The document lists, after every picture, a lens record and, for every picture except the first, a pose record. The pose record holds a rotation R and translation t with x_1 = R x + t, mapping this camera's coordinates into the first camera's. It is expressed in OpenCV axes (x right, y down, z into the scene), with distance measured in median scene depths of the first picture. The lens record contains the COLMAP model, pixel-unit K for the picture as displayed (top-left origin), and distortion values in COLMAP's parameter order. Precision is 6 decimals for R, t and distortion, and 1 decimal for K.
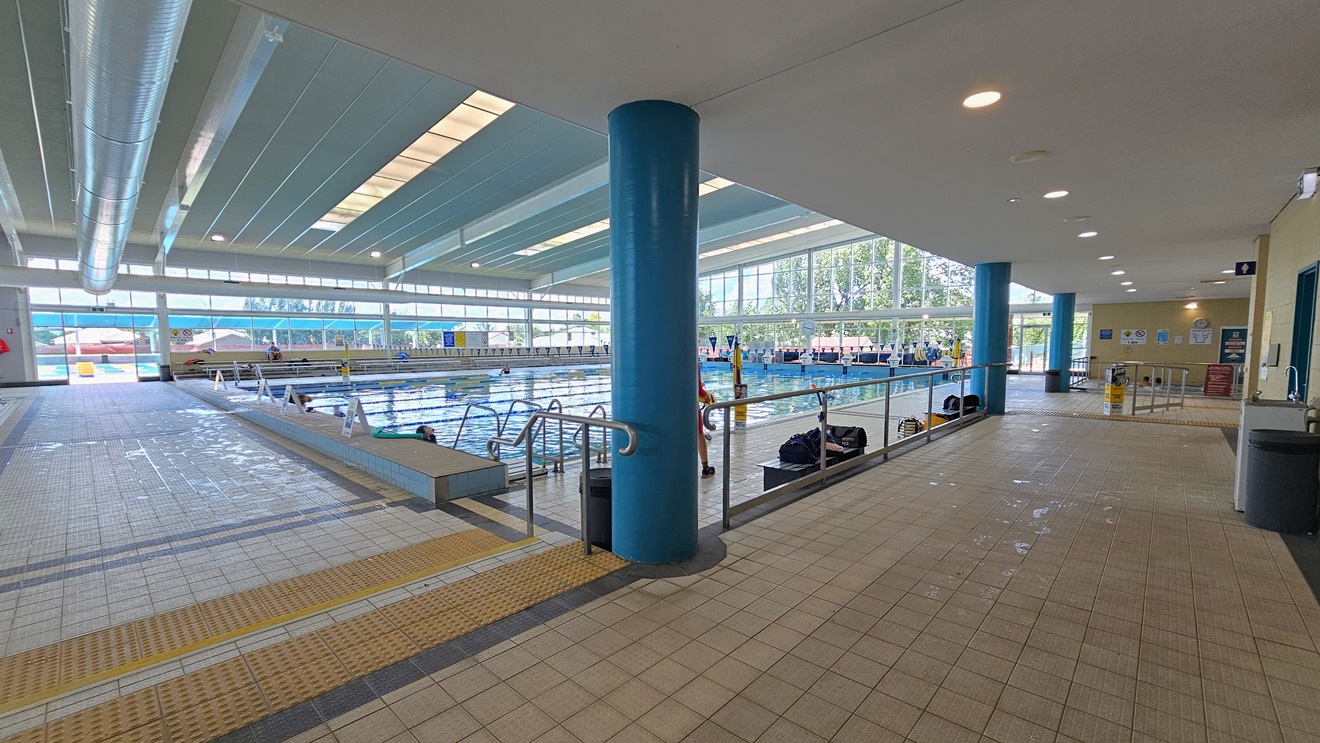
lens RADIAL K [[546.8, 0, 657.4], [0, 546.8, 385.2], [0, 0, 1]] dist [-0.003330, -0.000199]
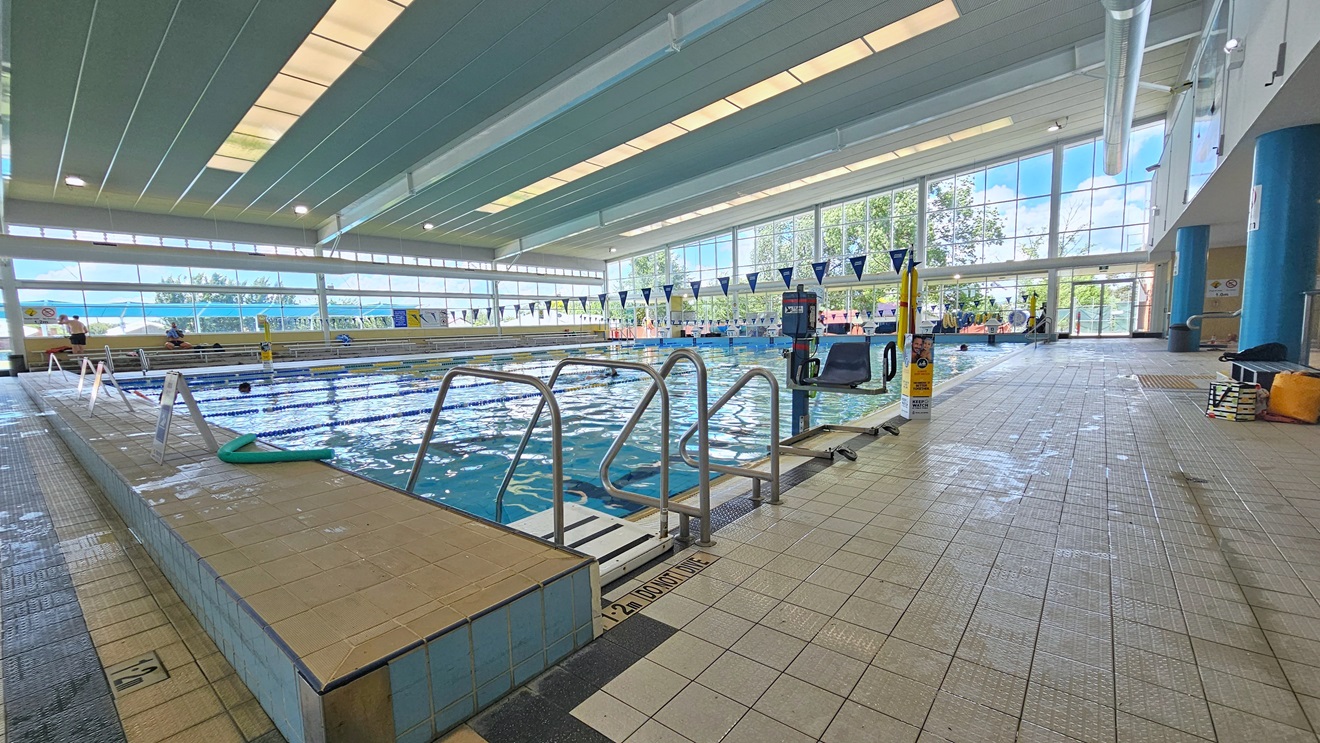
lens RADIAL K [[545.3, 0, 655.1], [0, 545.3, 386.8], [0, 0, 1]] dist [-0.005293, -0.000067]
pose [[0.997235, -0.032106, 0.067013, -0.052034], [0.030036, 0.999047, 0.031678, 0.008487], [-0.067966, -0.029578, 0.997249, 0.140414]]
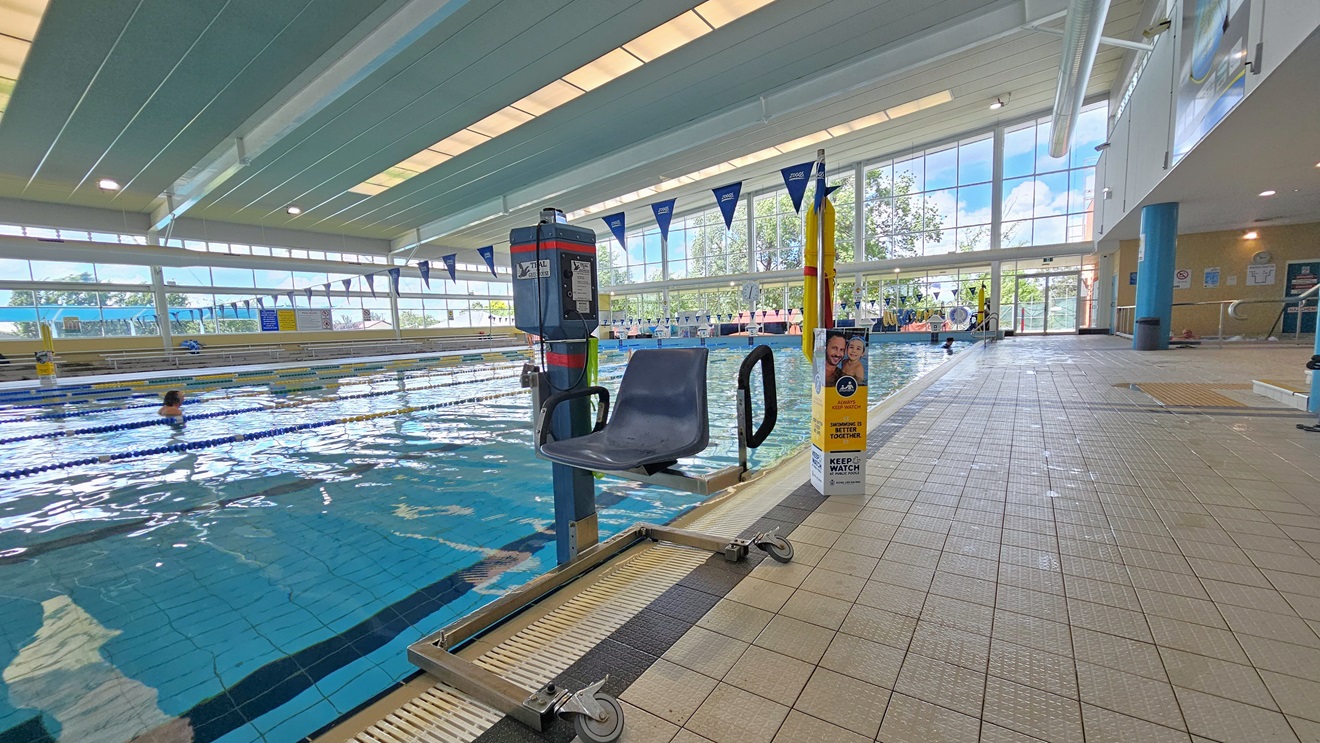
lens RADIAL K [[546.8, 0, 657.4], [0, 546.8, 385.2], [0, 0, 1]] dist [-0.003330, -0.000199]
pose [[0.986031, -0.049819, 0.158937, 0.002478], [0.045809, 0.998535, 0.028795, 0.004791], [-0.160138, -0.021112, 0.986869, 0.228702]]
